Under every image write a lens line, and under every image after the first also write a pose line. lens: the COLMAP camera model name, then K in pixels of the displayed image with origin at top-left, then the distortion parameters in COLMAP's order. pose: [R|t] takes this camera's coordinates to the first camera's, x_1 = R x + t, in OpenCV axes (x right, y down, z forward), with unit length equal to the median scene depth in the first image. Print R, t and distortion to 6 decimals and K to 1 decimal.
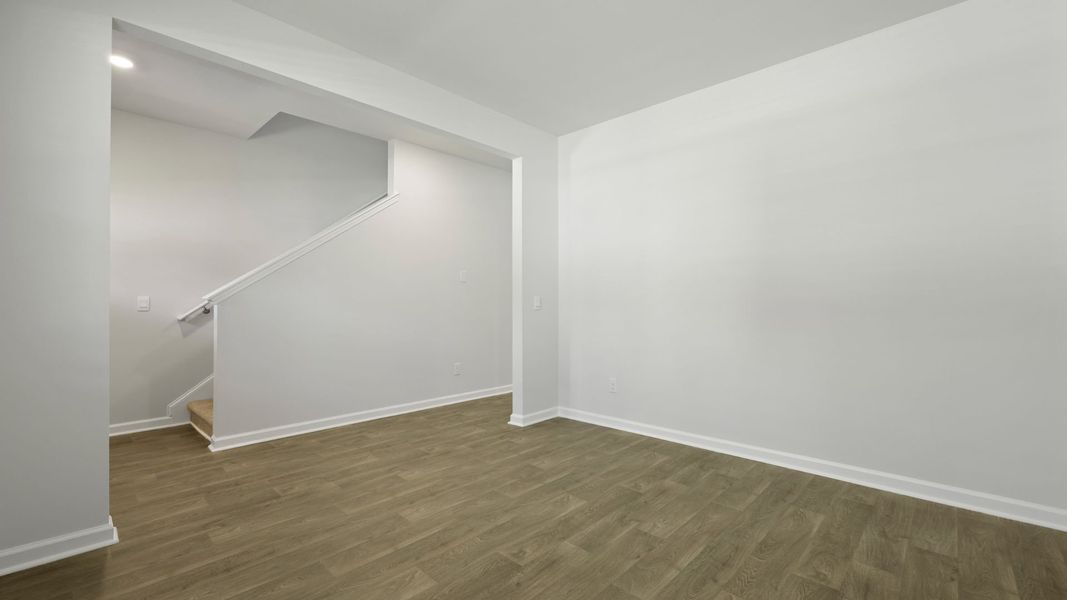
lens RADIAL K [[457.6, 0, 528.8], [0, 457.6, 307.3], [0, 0, 1]] dist [0.000663, 0.000576]
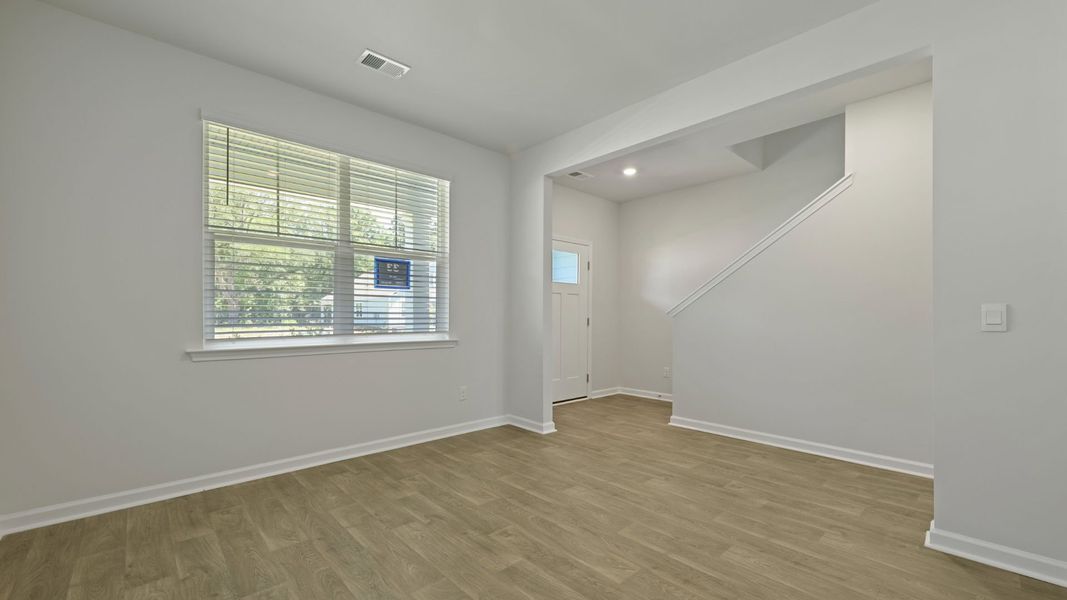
lens RADIAL K [[434.3, 0, 530.2], [0, 434.3, 313.0], [0, 0, 1]] dist [0.000312, -0.000051]
pose [[-0.079169, -0.004802, -0.996850, 0.805021], [-0.011874, 0.999922, -0.003873, -0.008675], [0.996790, 0.011530, -0.079220, 0.865399]]
